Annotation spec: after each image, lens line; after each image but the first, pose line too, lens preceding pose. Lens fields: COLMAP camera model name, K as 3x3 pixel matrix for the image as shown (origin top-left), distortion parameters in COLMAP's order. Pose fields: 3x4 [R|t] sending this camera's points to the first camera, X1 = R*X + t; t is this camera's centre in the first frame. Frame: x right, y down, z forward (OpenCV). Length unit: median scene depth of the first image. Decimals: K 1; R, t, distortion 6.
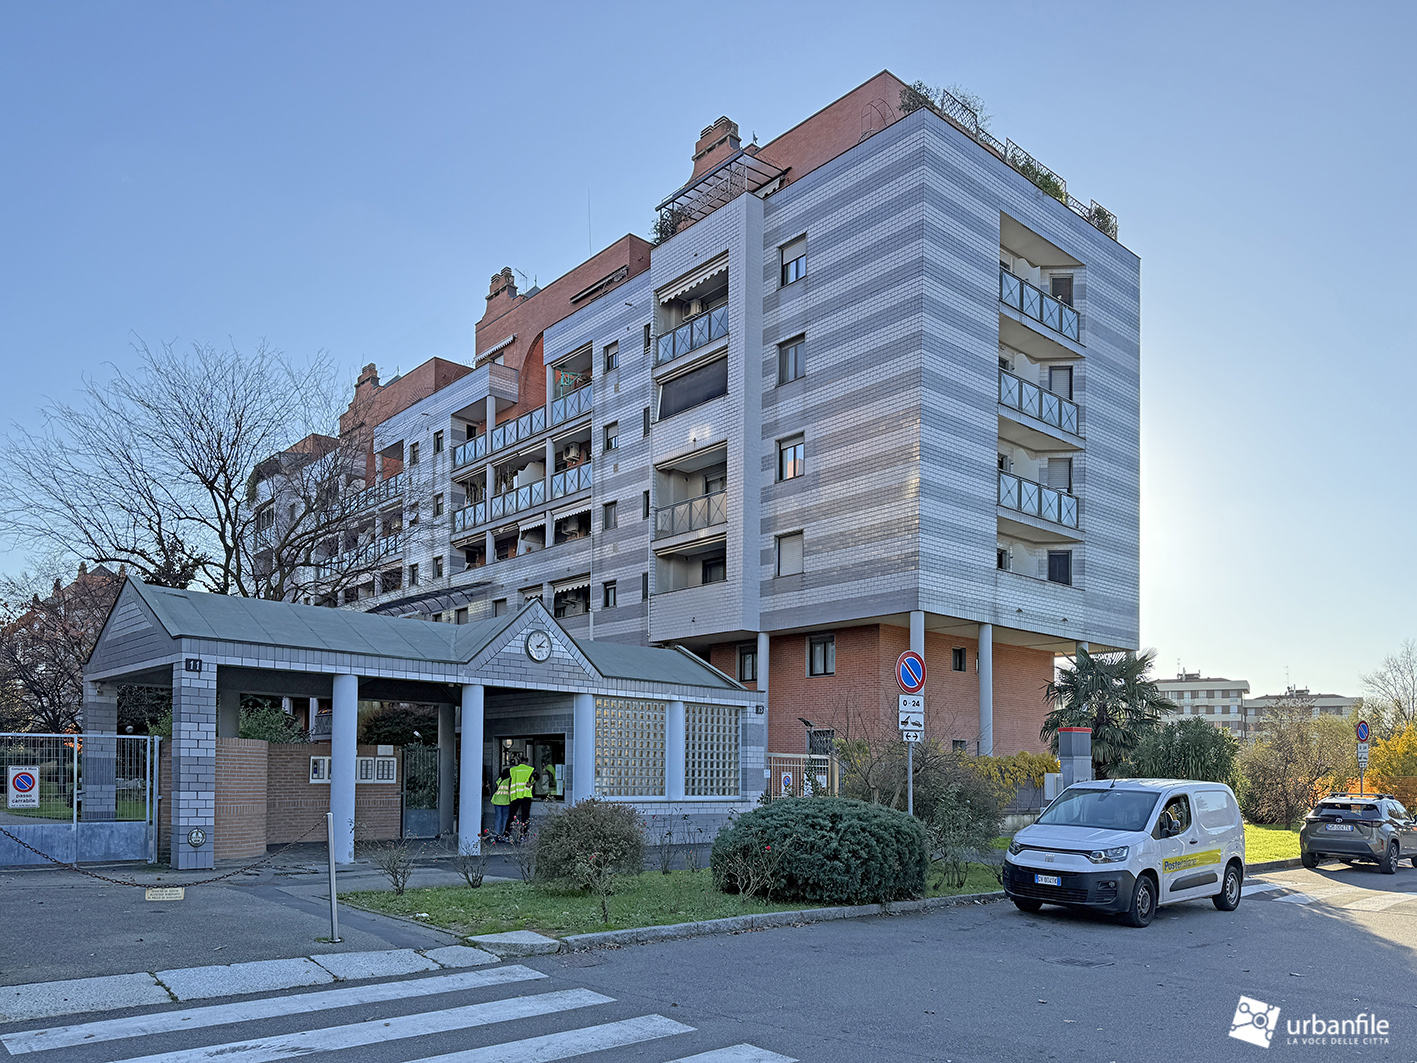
lens RADIAL K [[991.4, 0, 708.5], [0, 991.4, 531.5], [0, 0, 1]] dist [0.034225, -0.002569]
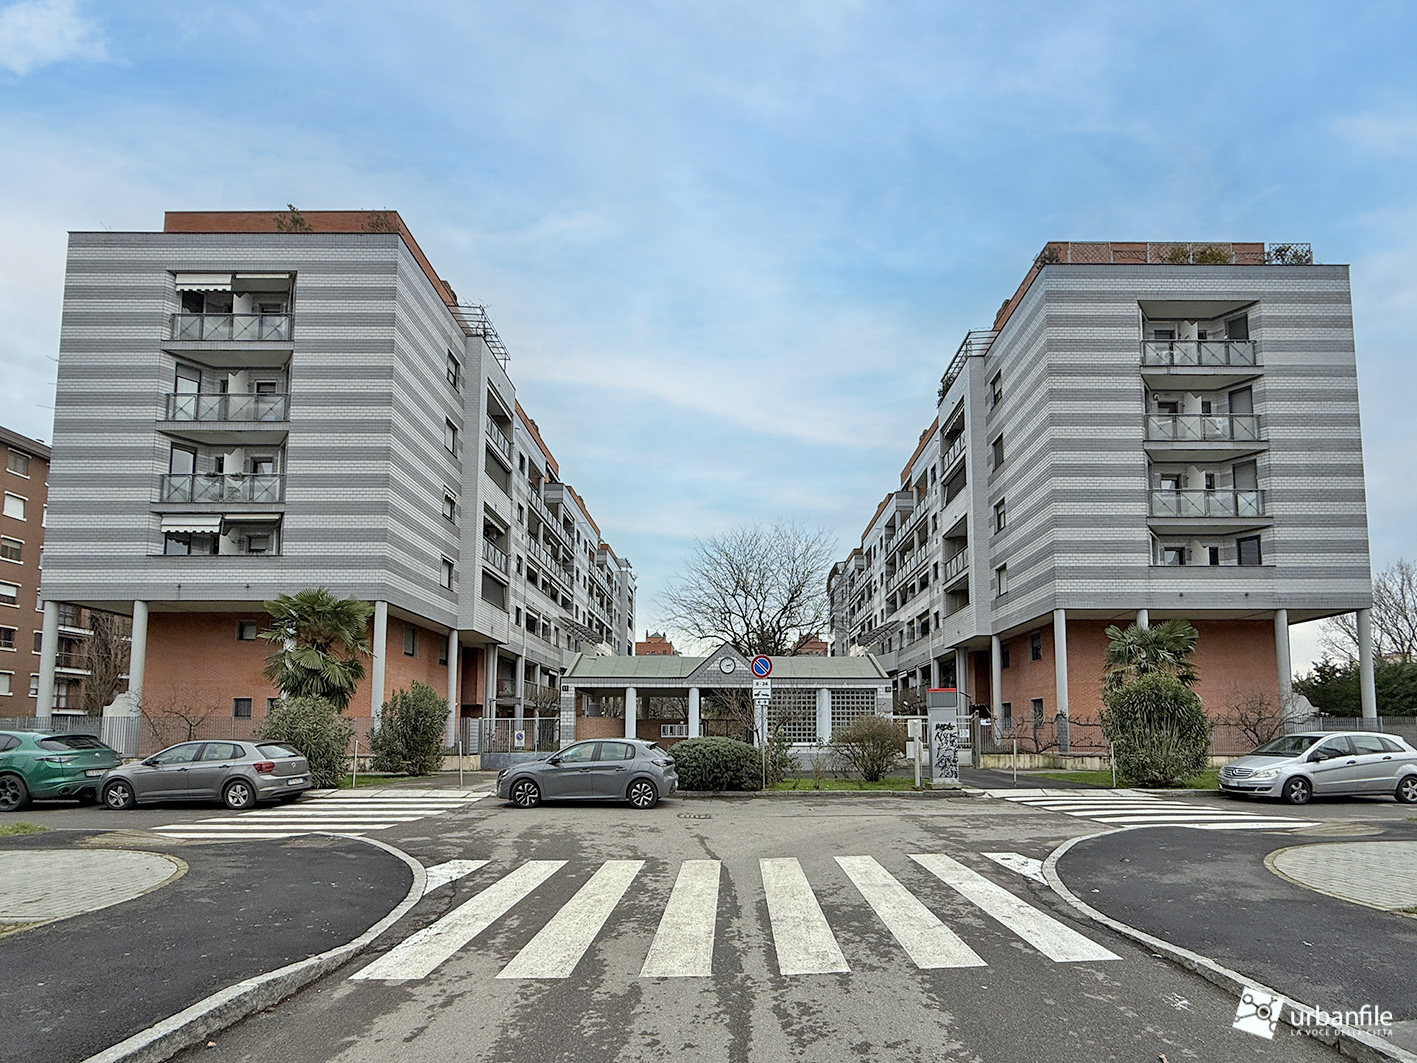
lens RADIAL K [[581.7, 0, 708.5], [0, 581.7, 531.5], [0, 0, 1]] dist [-0.001563, -0.000065]
pose [[0.768668, -0.231369, -0.596337, 0.285659], [0.165758, 0.972493, -0.163652, 0.019890], [0.617797, 0.026946, 0.785876, 0.028076]]
